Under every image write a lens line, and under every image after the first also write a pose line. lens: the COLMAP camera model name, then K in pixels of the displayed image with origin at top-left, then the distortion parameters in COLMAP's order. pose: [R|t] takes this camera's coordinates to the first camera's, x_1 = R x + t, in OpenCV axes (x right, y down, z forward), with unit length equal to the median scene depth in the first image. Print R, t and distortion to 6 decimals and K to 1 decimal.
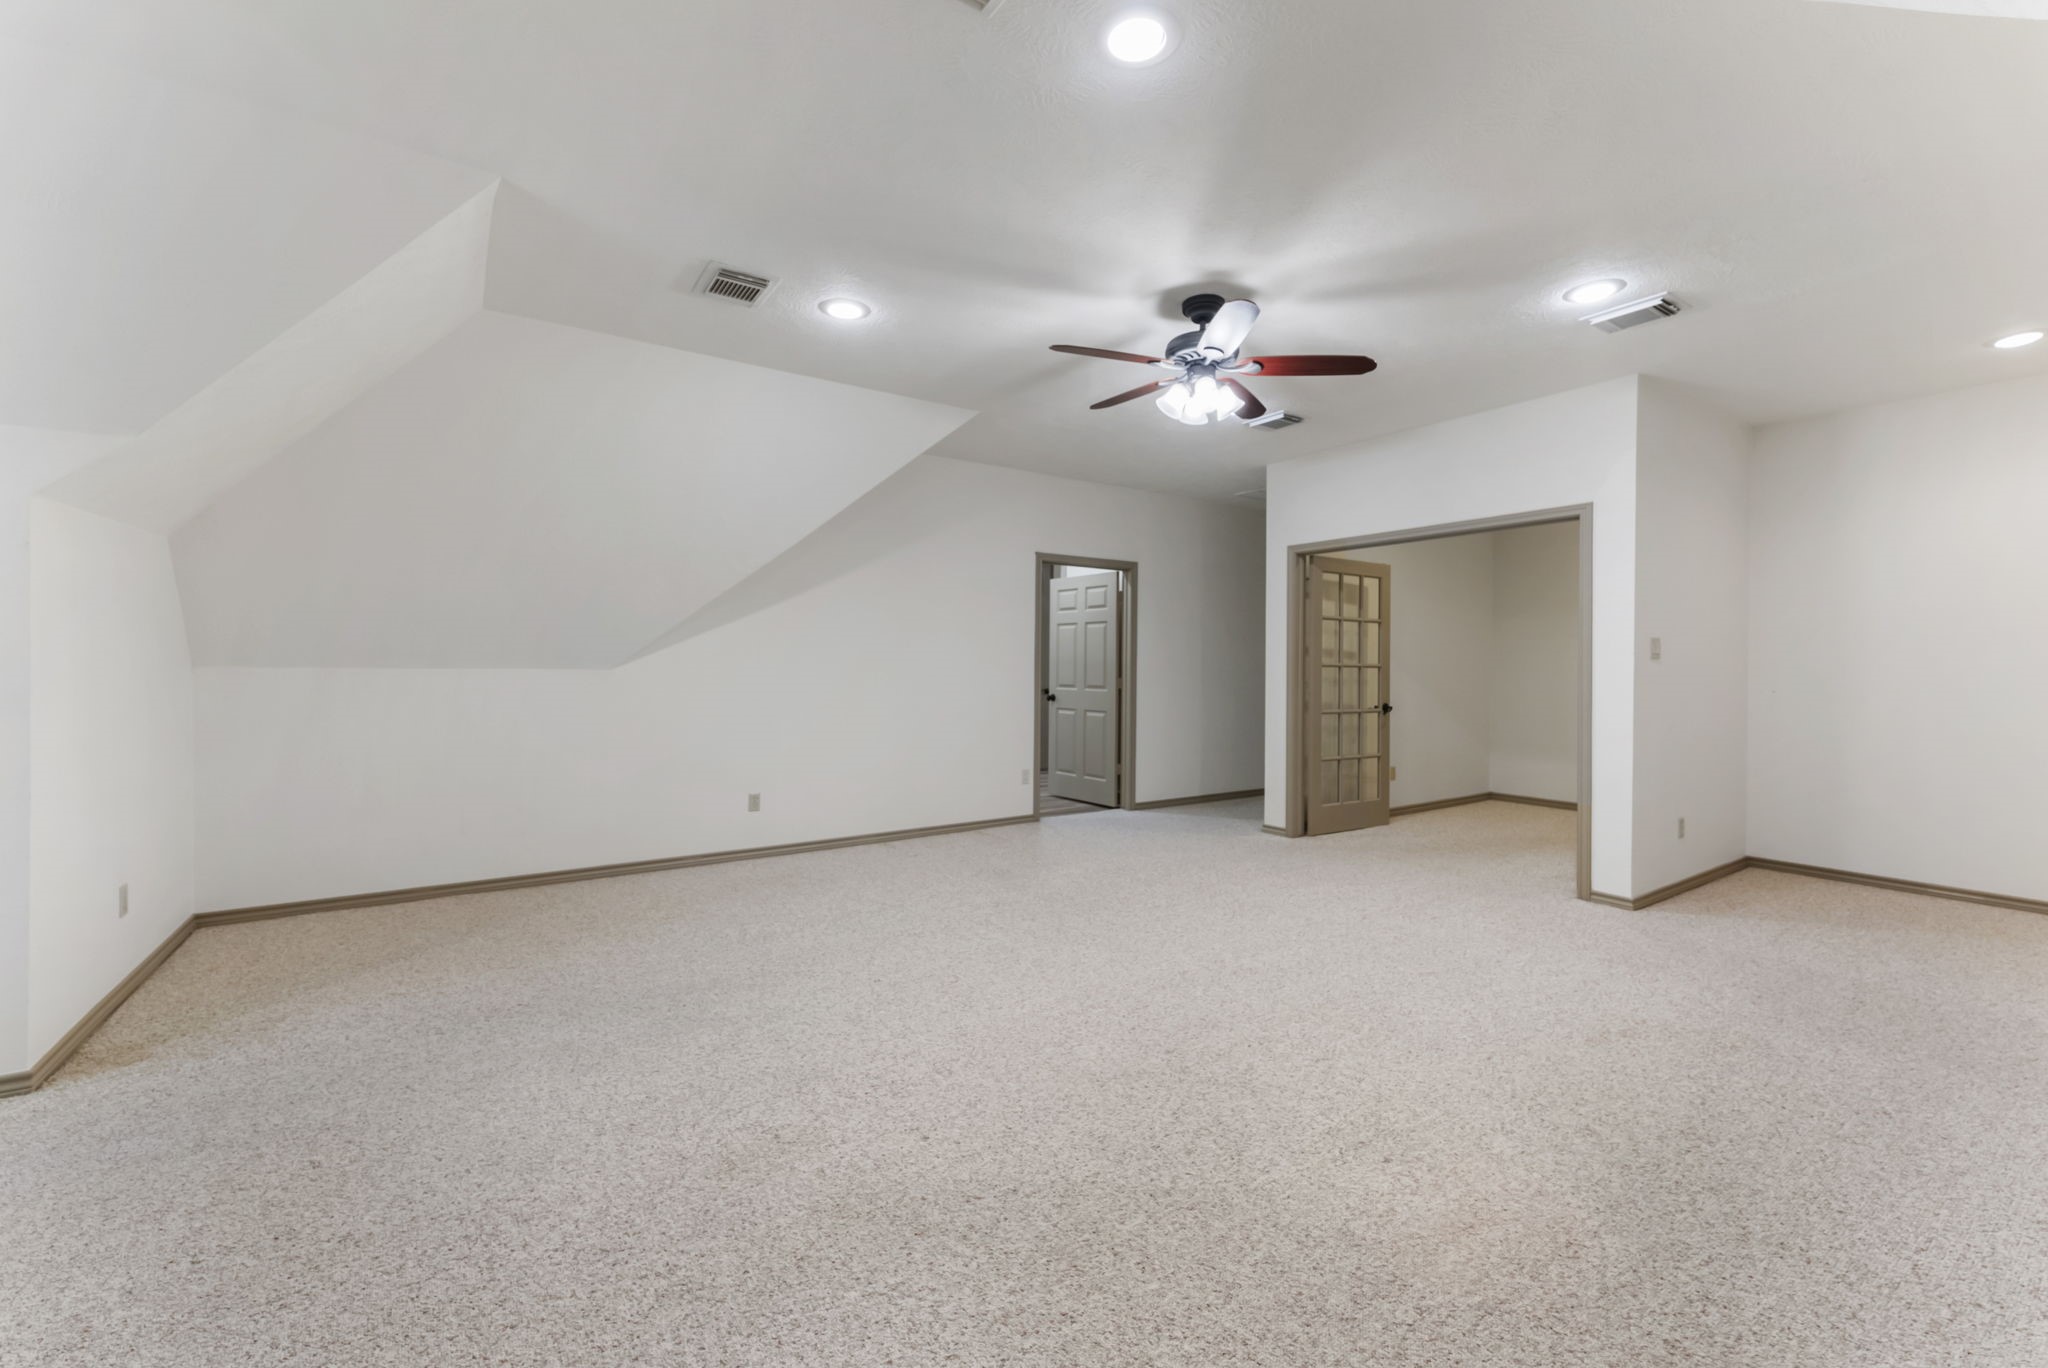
lens RADIAL K [[828.8, 0, 1020.8], [0, 828.8, 672.4], [0, 0, 1]] dist [0.003088, 0.000259]
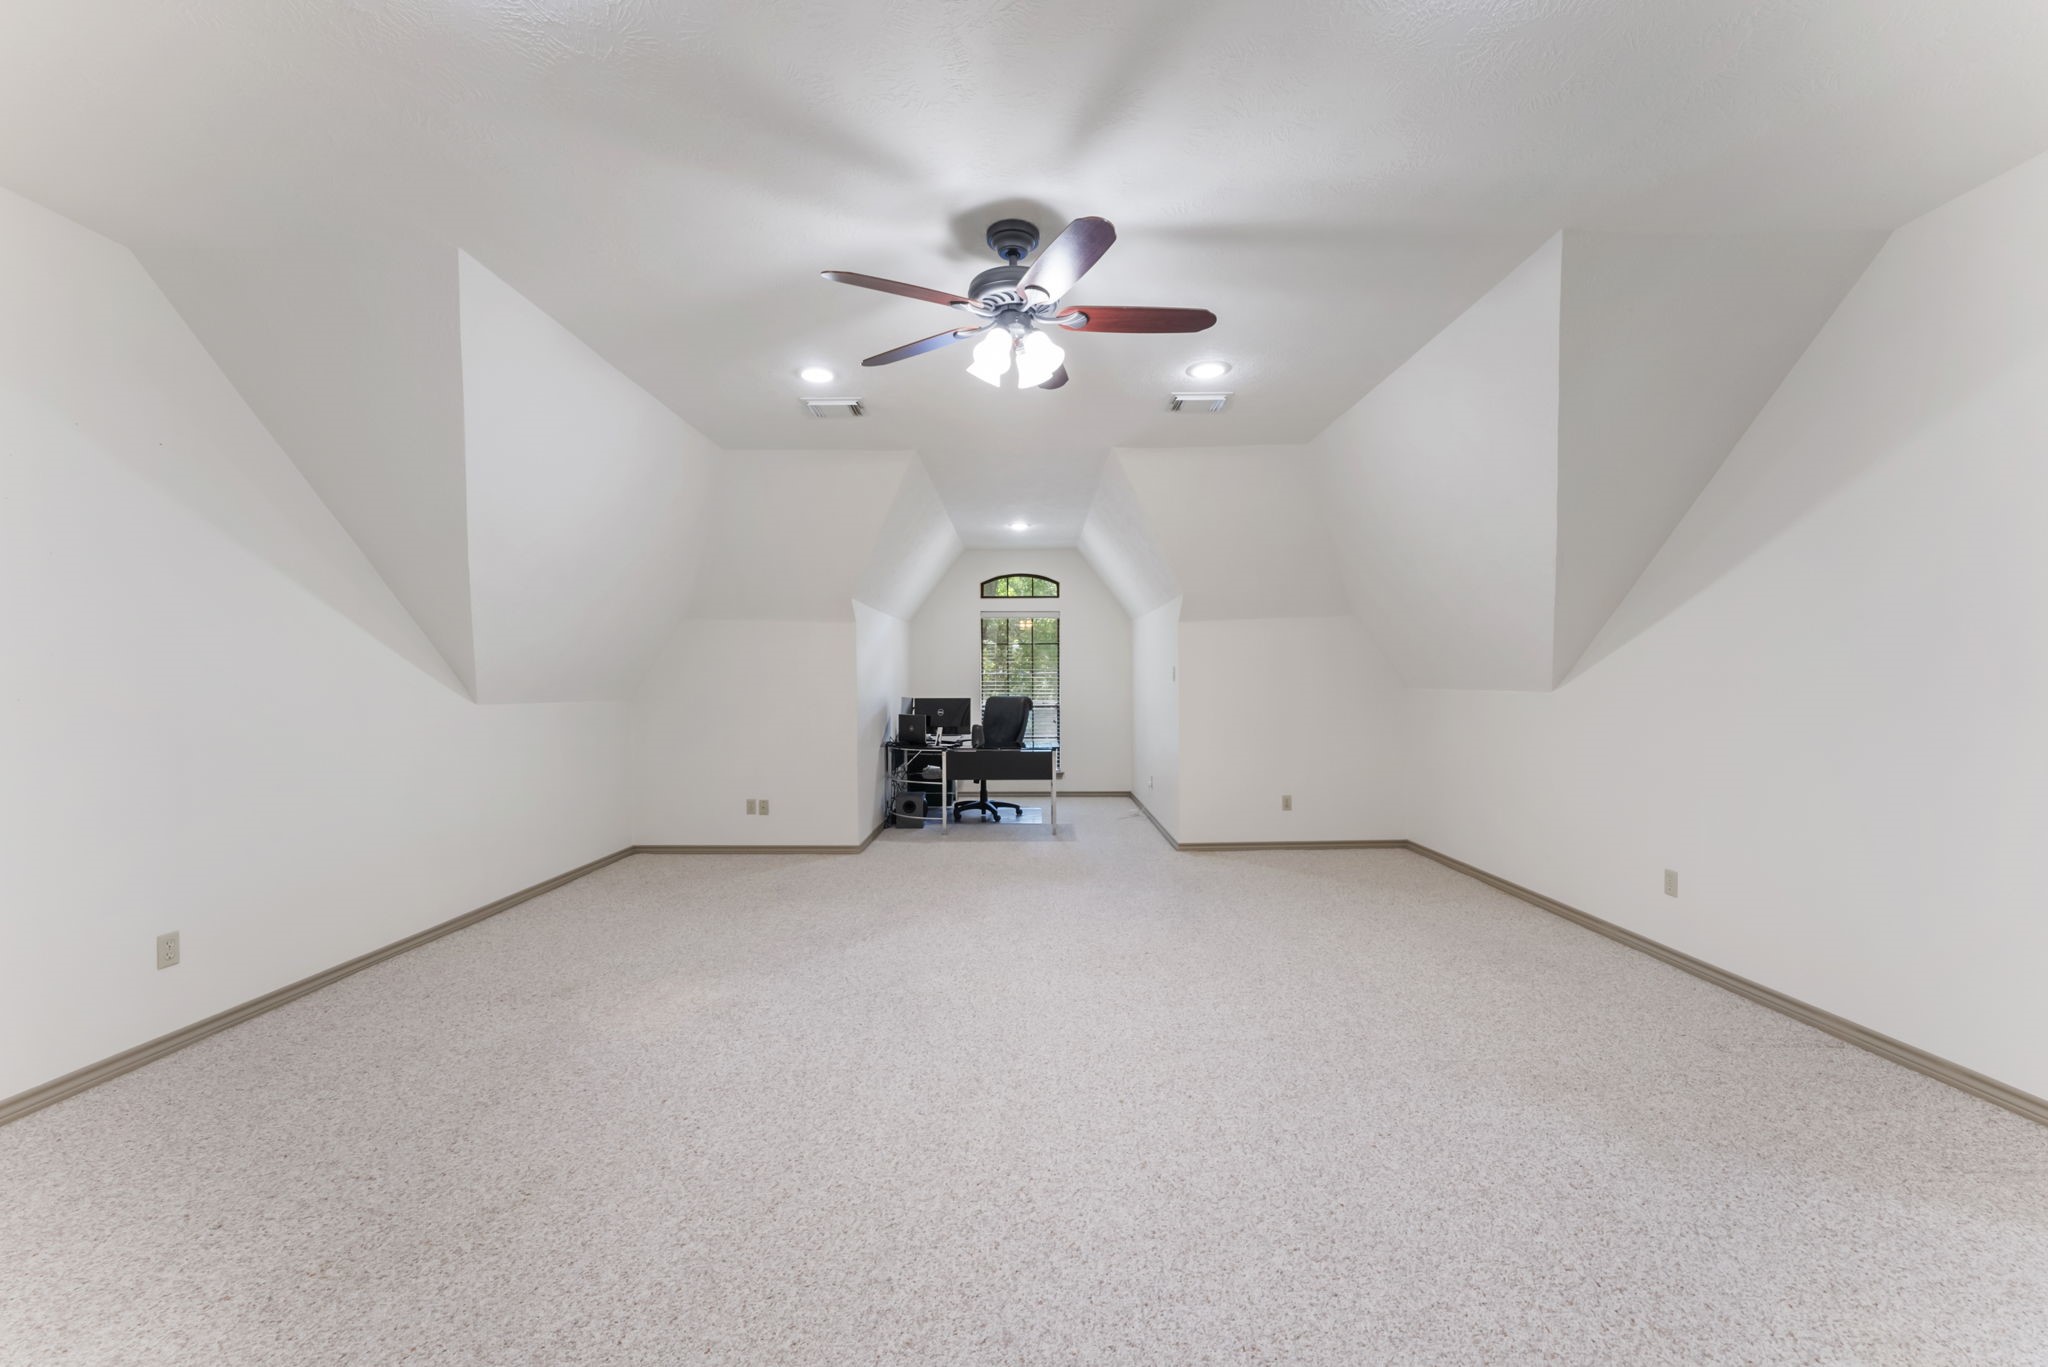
lens RADIAL K [[828.8, 0, 1012.8], [0, 828.8, 683.7], [0, 0, 1]] dist [0.003088, 0.000259]
pose [[-0.567497, -0.001948, -0.823373, 1.109202], [-0.005002, 0.999987, 0.001082, -0.015825], [0.823360, 0.004732, -0.567500, 1.846666]]
